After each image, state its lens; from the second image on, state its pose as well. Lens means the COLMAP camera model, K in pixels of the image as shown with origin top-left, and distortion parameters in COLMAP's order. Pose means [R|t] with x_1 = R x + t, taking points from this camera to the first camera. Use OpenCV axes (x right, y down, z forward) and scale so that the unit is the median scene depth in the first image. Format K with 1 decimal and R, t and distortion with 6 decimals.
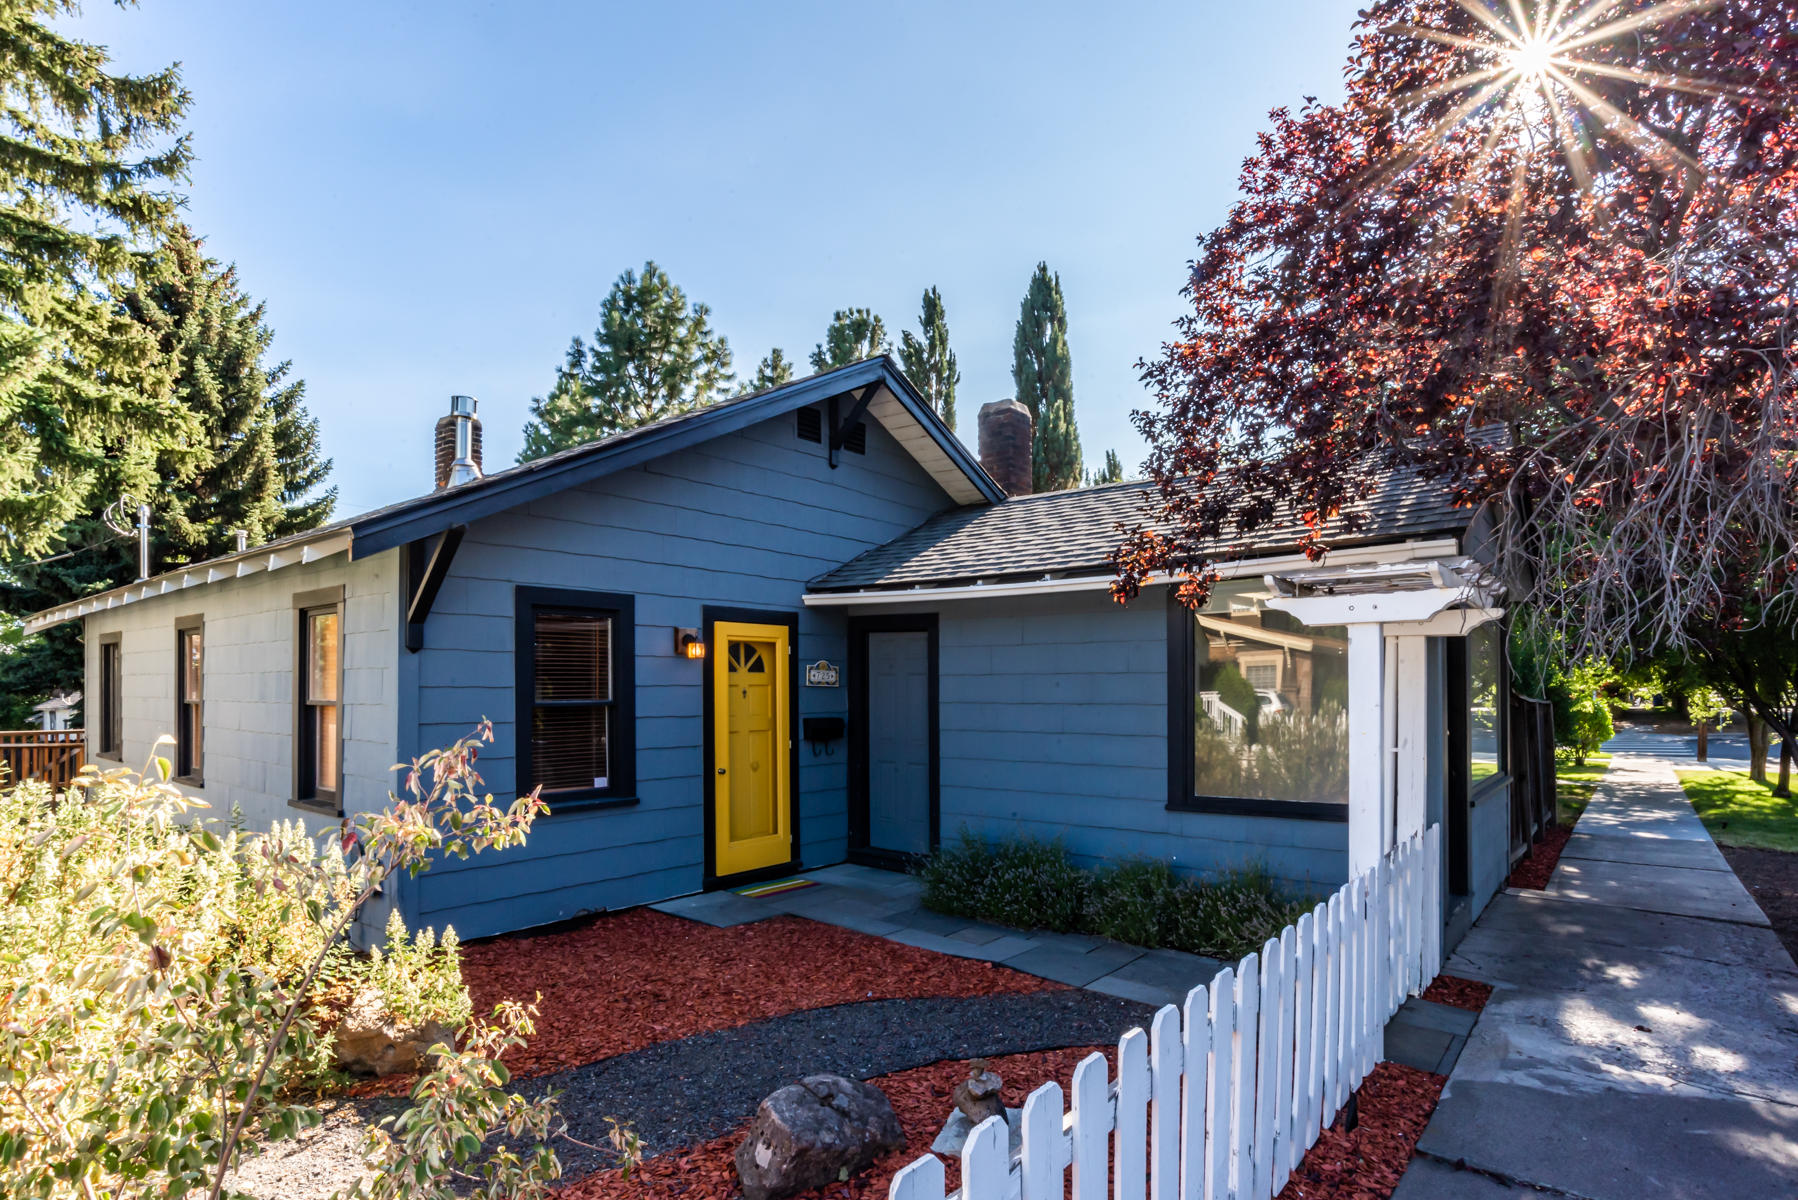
lens RADIAL K [[942.1, 0, 906.0], [0, 942.1, 649.1], [0, 0, 1]] dist [-0.043823, 0.012650]
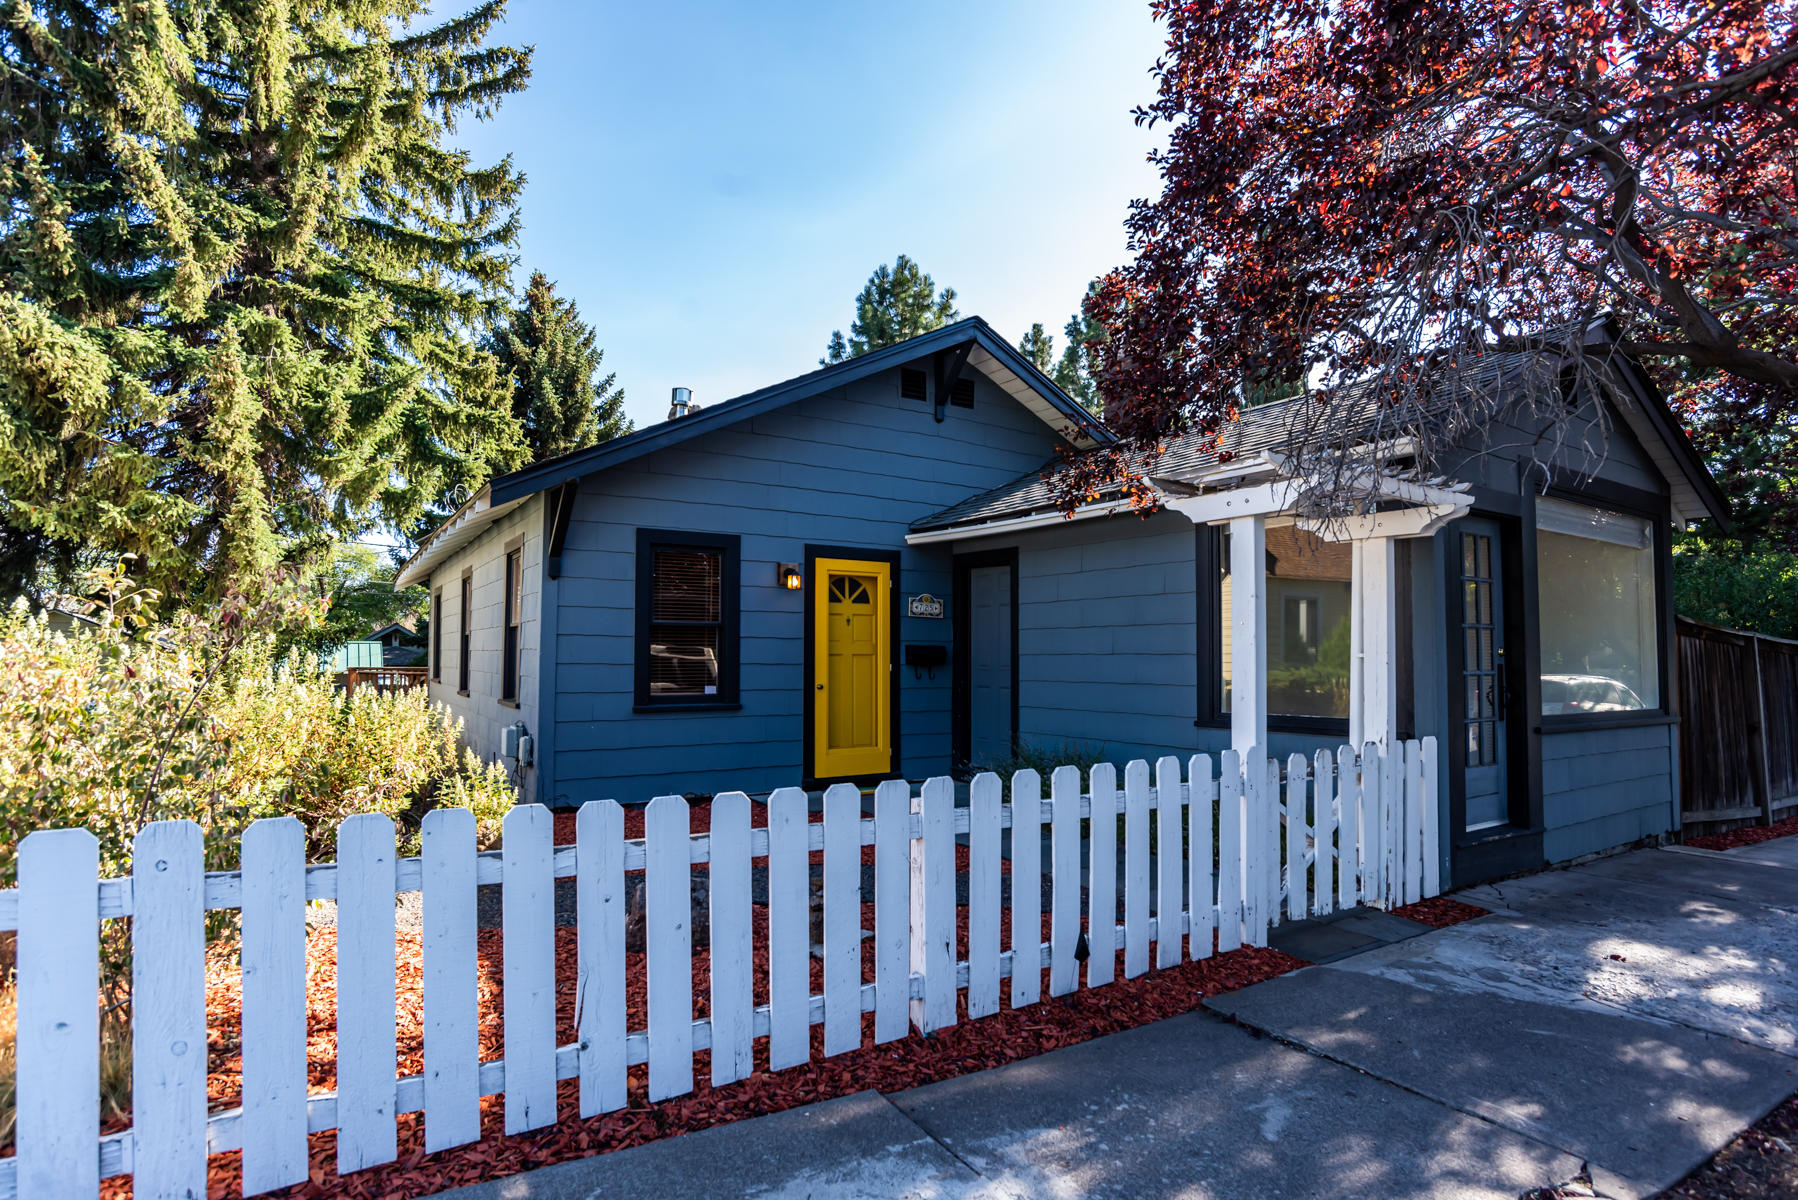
lens RADIAL K [[925.4, 0, 895.2], [0, 925.4, 605.8], [0, 0, 1]] dist [-0.061891, 0.018643]
pose [[0.942918, -0.009235, -0.332897, 0.249649], [0.003795, 0.999849, -0.016986, 0.045781], [0.333004, 0.014753, 0.942810, -0.043782]]
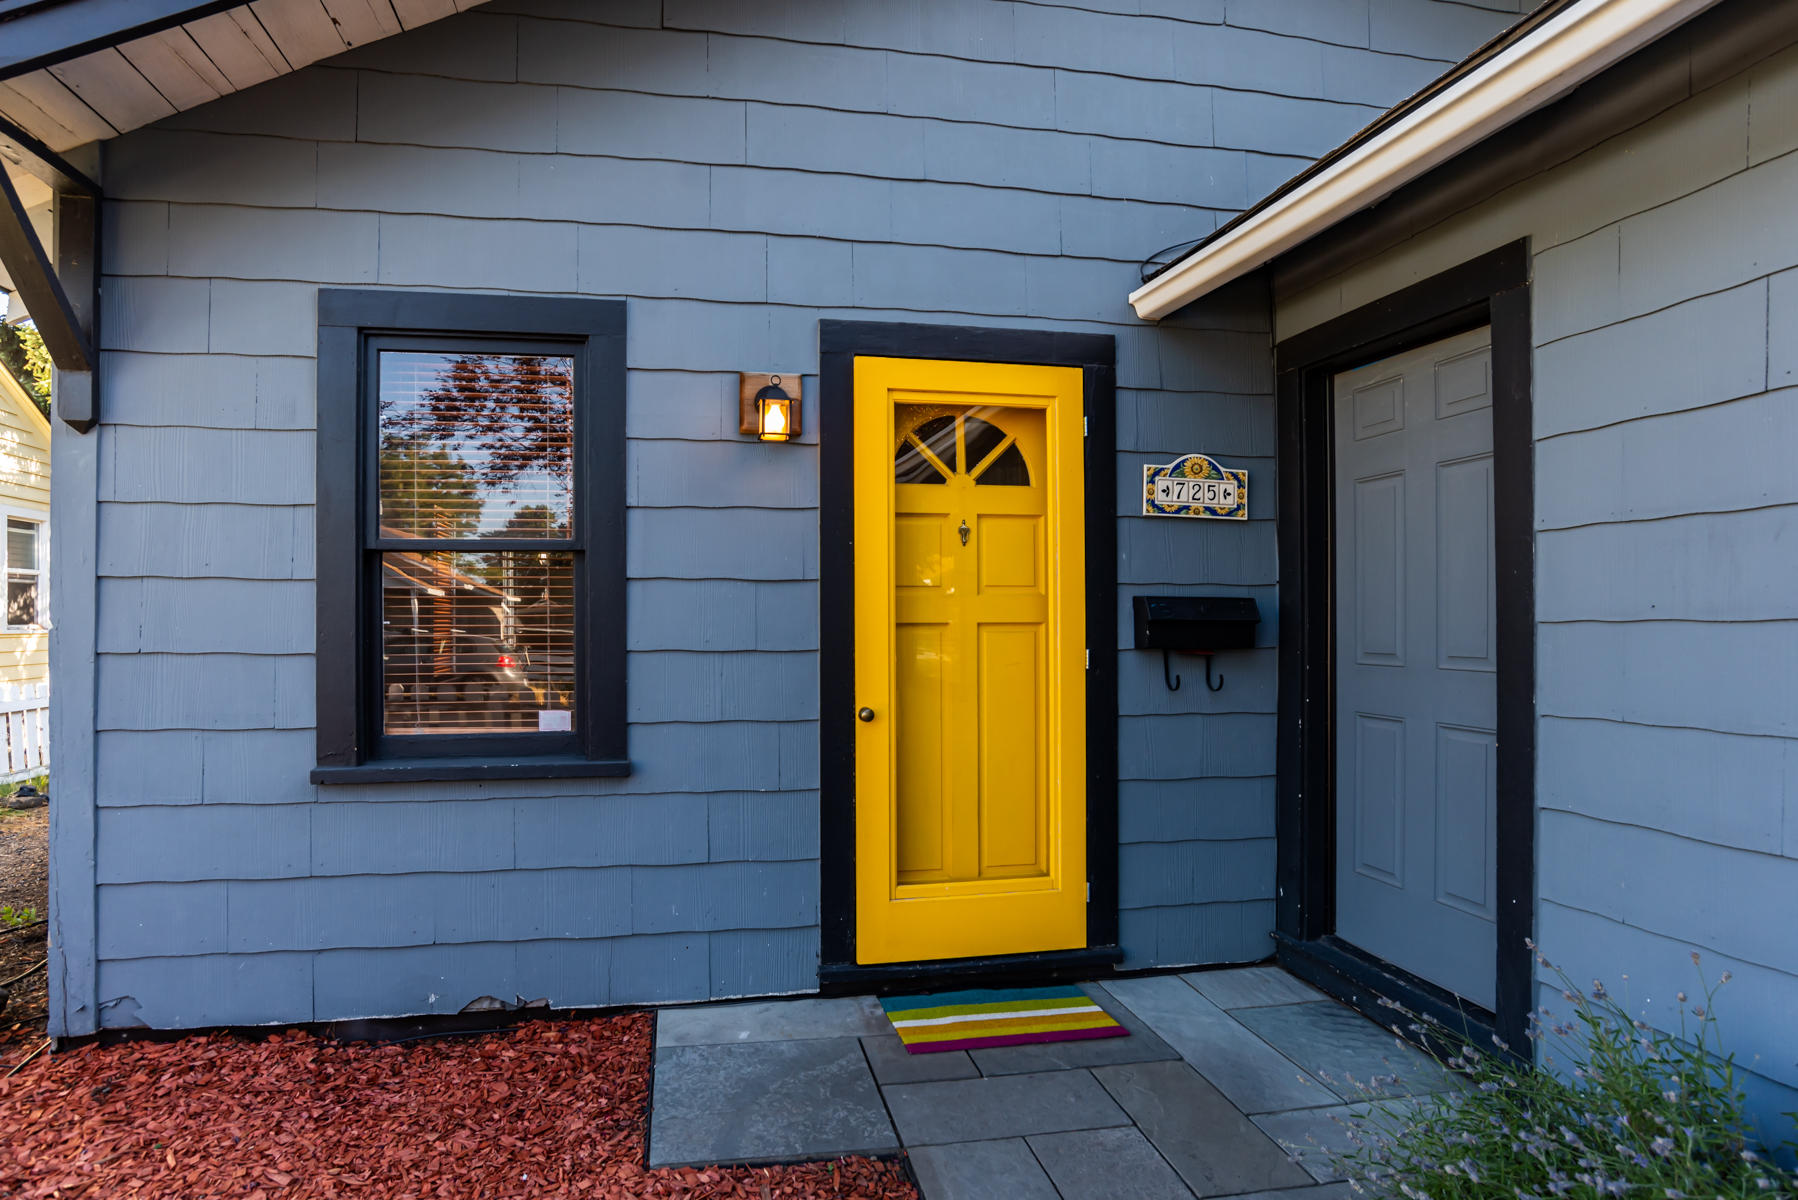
lens RADIAL K [[888.6, 0, 900.0], [0, 888.6, 612.0], [0, 0, 1]] dist [-0.034680, -0.000036]
pose [[0.749708, -0.003163, -0.661762, 0.068146], [0.025010, 0.999410, 0.023556, 0.069645], [0.661297, -0.034210, 0.749344, 0.656922]]
